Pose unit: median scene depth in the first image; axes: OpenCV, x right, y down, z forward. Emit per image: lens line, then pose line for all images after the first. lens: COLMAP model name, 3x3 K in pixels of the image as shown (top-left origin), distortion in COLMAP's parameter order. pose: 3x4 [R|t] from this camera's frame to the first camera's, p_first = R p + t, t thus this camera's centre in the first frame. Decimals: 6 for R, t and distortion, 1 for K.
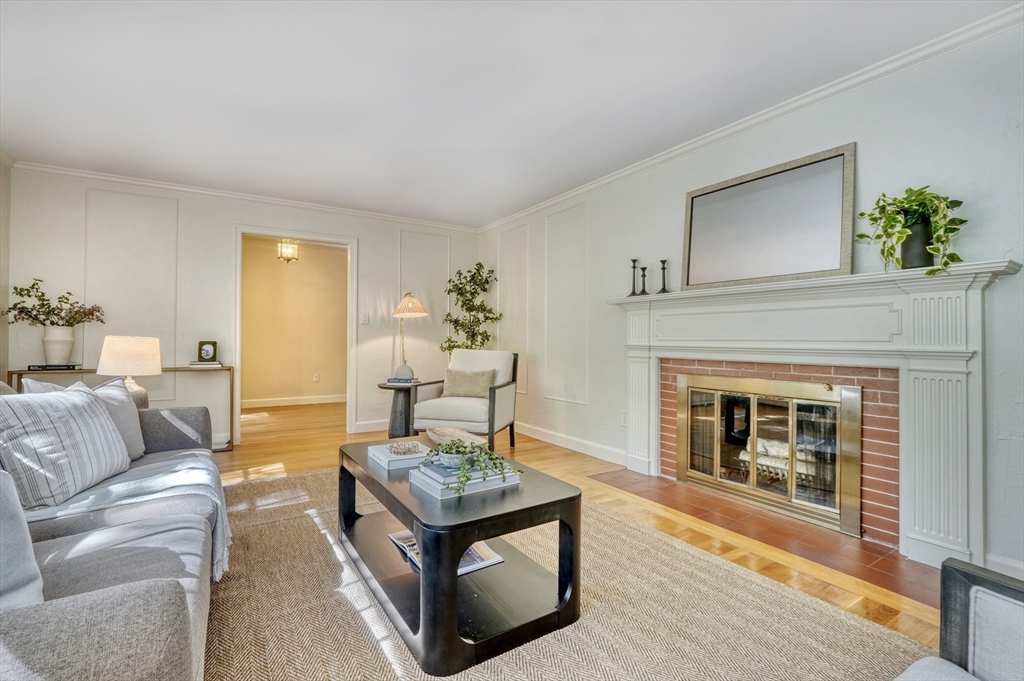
lens RADIAL K [[455.8, 0, 511.9], [0, 455.8, 335.3], [0, 0, 1]] dist [-0.001600, -0.000122]
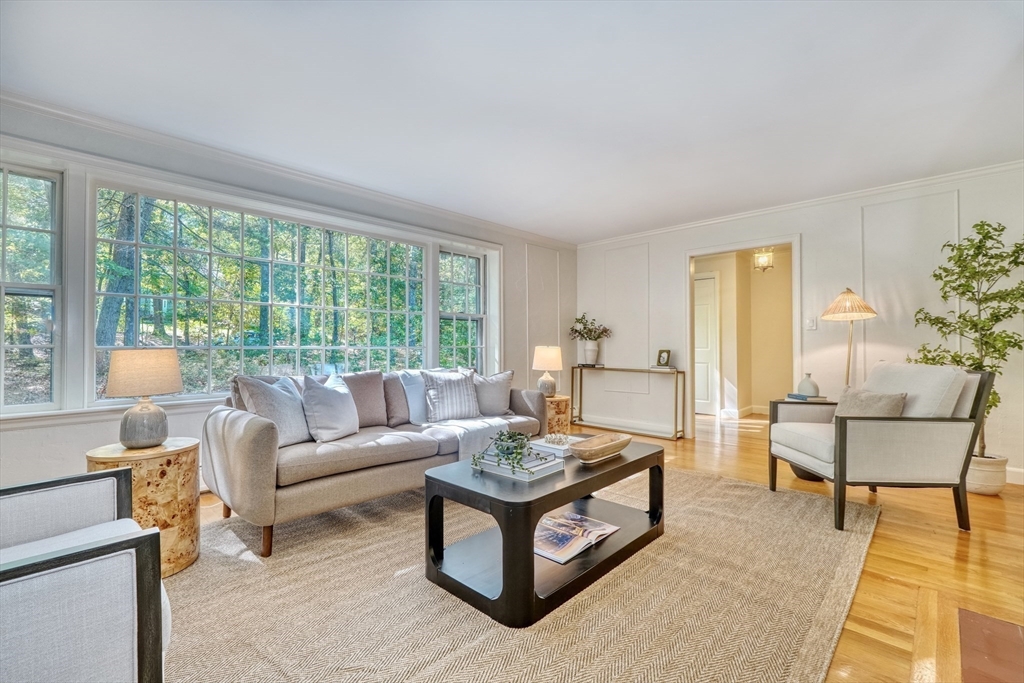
lens RADIAL K [[448.1, 0, 512.0], [0, 448.1, 341.5], [0, 0, 1]] dist [-0.003262, -0.000140]
pose [[0.244400, -0.017399, -0.969518, 0.408490], [0.009428, 0.999834, -0.015566, 0.005028], [0.969629, -0.005336, 0.244524, 0.281576]]
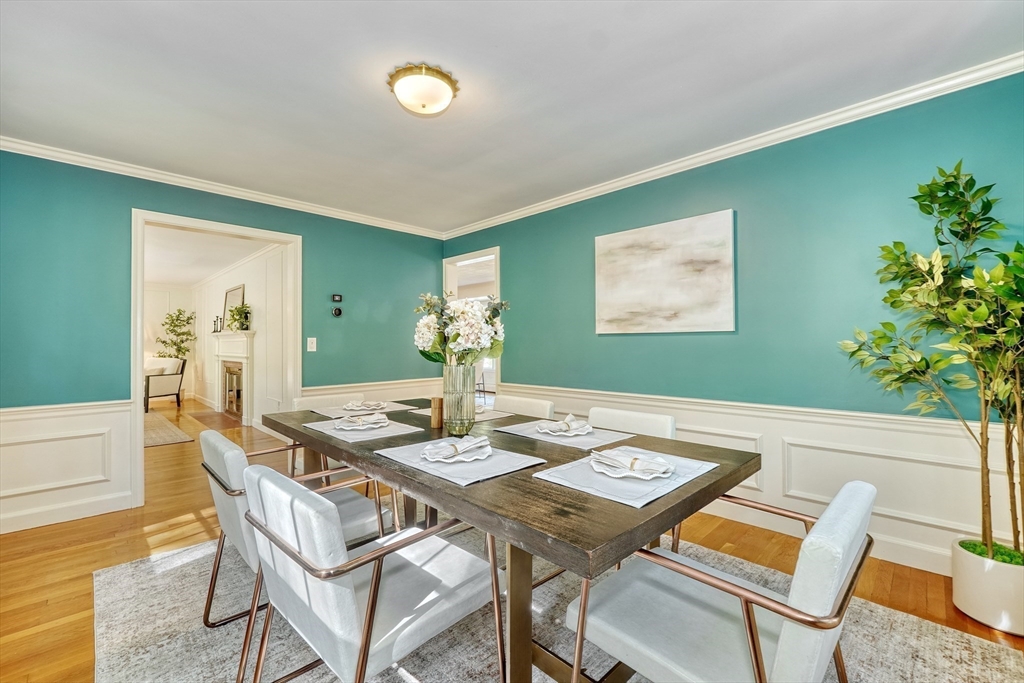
lens RADIAL K [[441.4, 0, 512.0], [0, 441.4, 341.5], [0, 0, 1]] dist [-0.000816, 0.000010]
pose [[0.975683, -0.005420, 0.219120, 0.961351], [0.004836, 0.999983, 0.003201, -0.035254], [-0.219134, -0.002063, 0.975693, -1.147943]]
